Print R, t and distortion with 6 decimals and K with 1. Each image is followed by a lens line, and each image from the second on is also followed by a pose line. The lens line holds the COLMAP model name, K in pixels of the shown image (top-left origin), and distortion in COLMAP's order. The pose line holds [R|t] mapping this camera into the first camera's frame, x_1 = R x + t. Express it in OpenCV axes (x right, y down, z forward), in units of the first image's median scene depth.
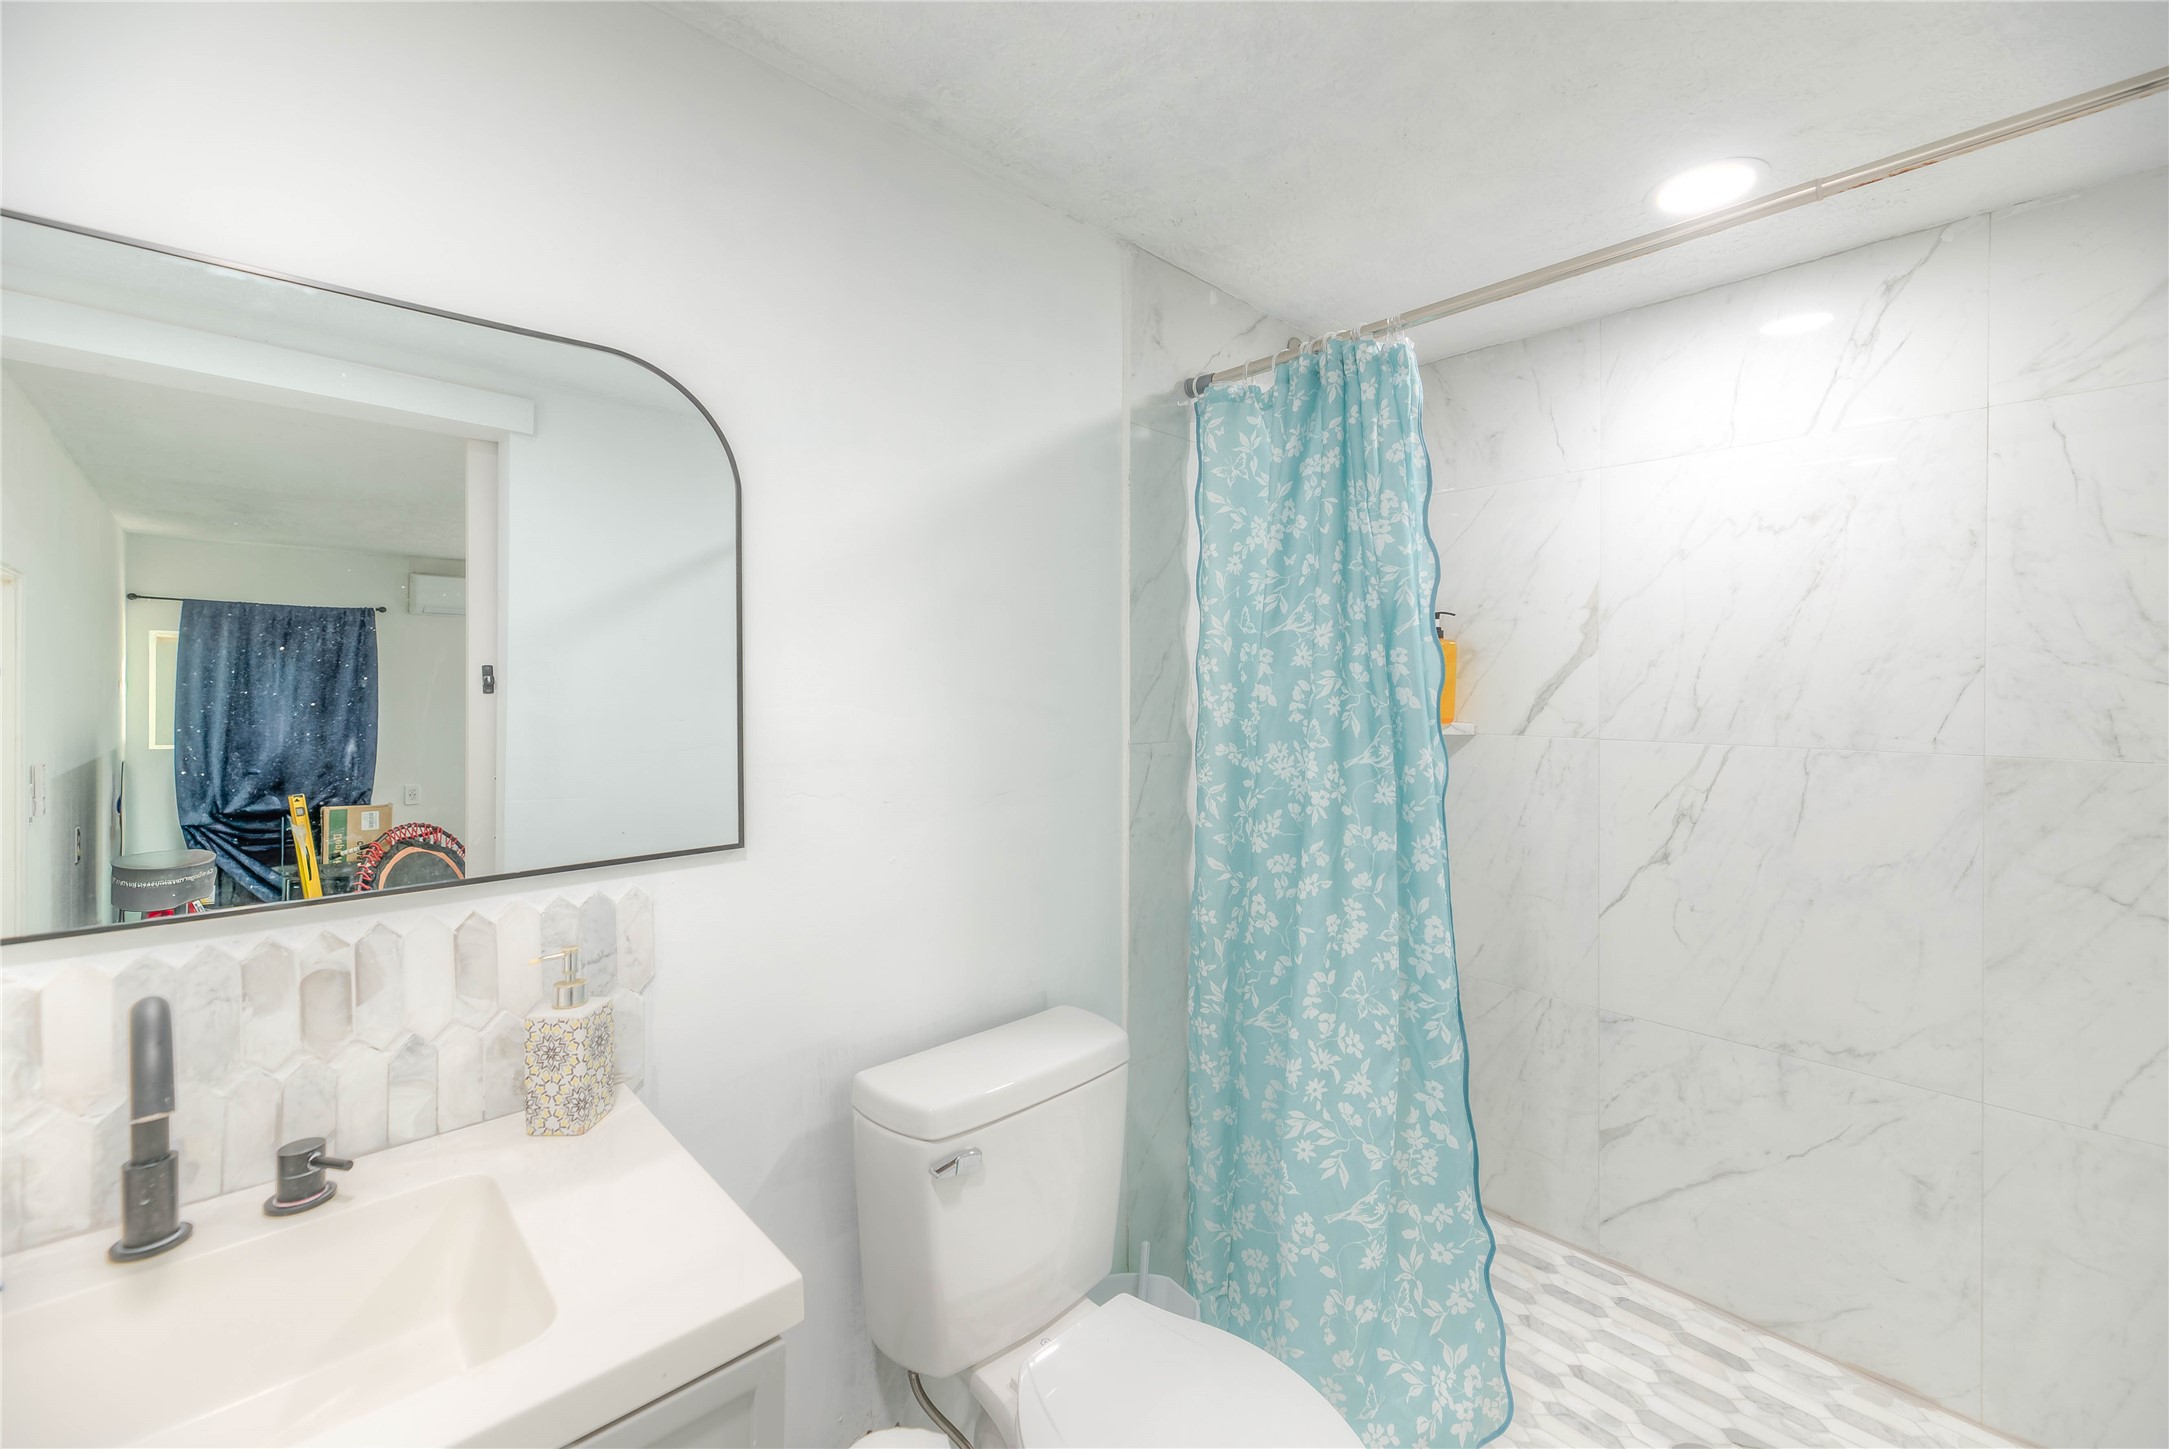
lens RADIAL K [[892.7, 0, 1085.7], [0, 892.7, 710.2], [0, 0, 1]] dist [0.012173, -0.001689]
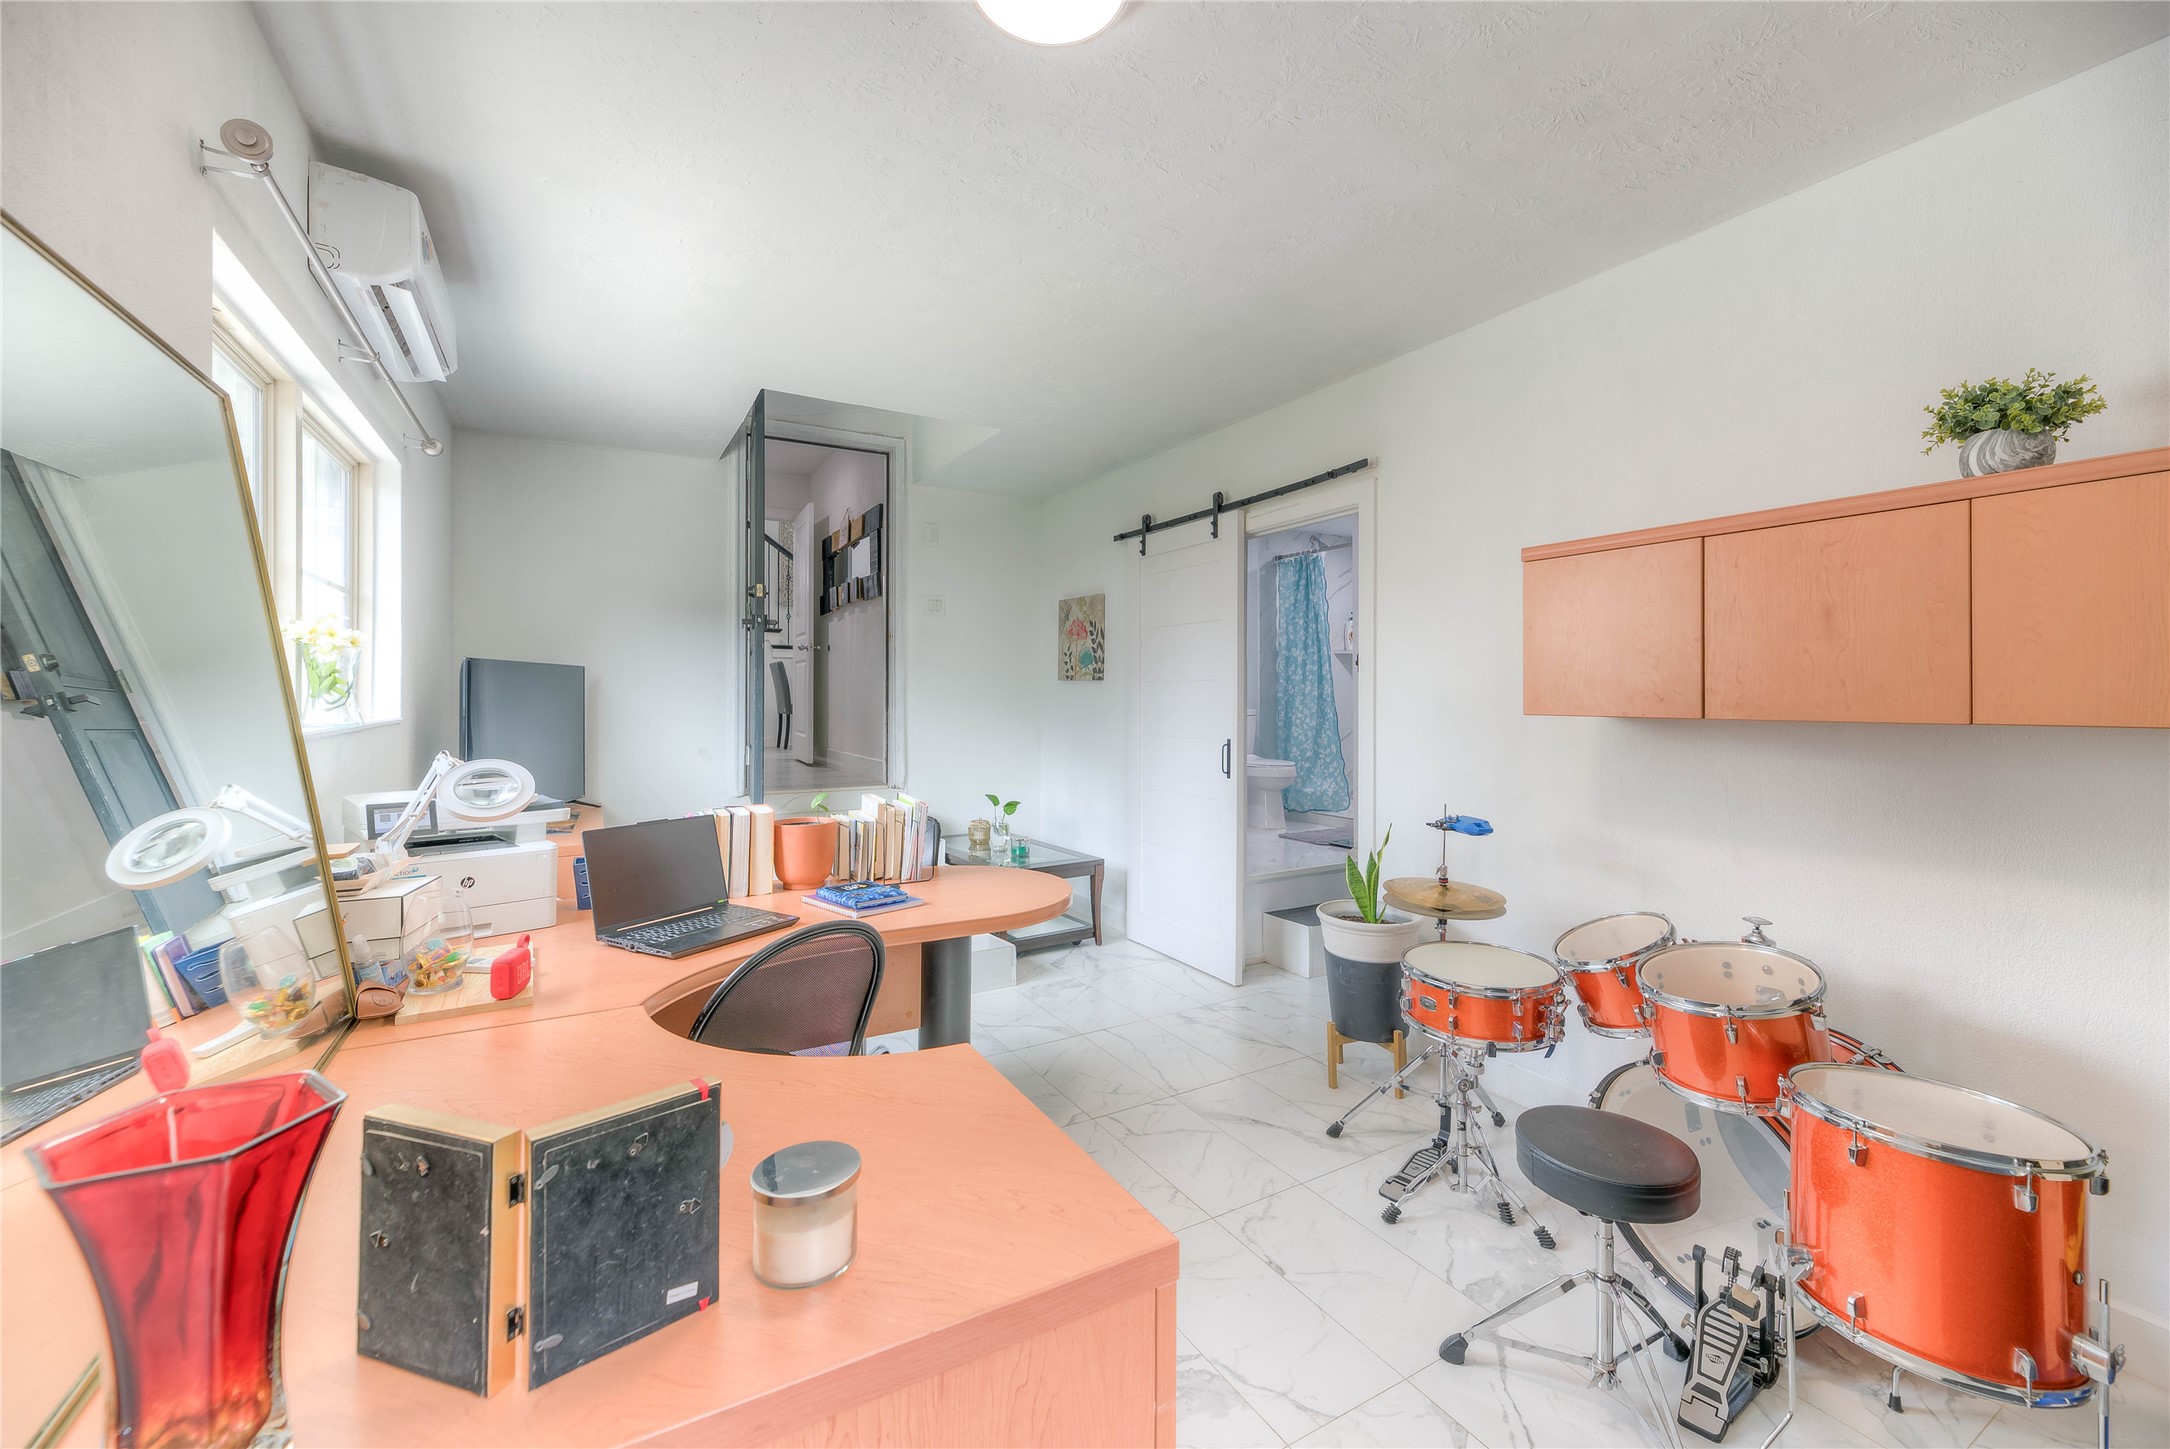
lens RADIAL K [[893.1, 0, 1087.8], [0, 893.1, 711.2], [0, 0, 1]] dist [0.012173, -0.001689]
pose [[0.974010, -0.003765, -0.226472, 0.220525], [0.002340, 0.999976, -0.006561, 0.358902], [0.226491, 0.005860, 0.973996, -3.315441]]
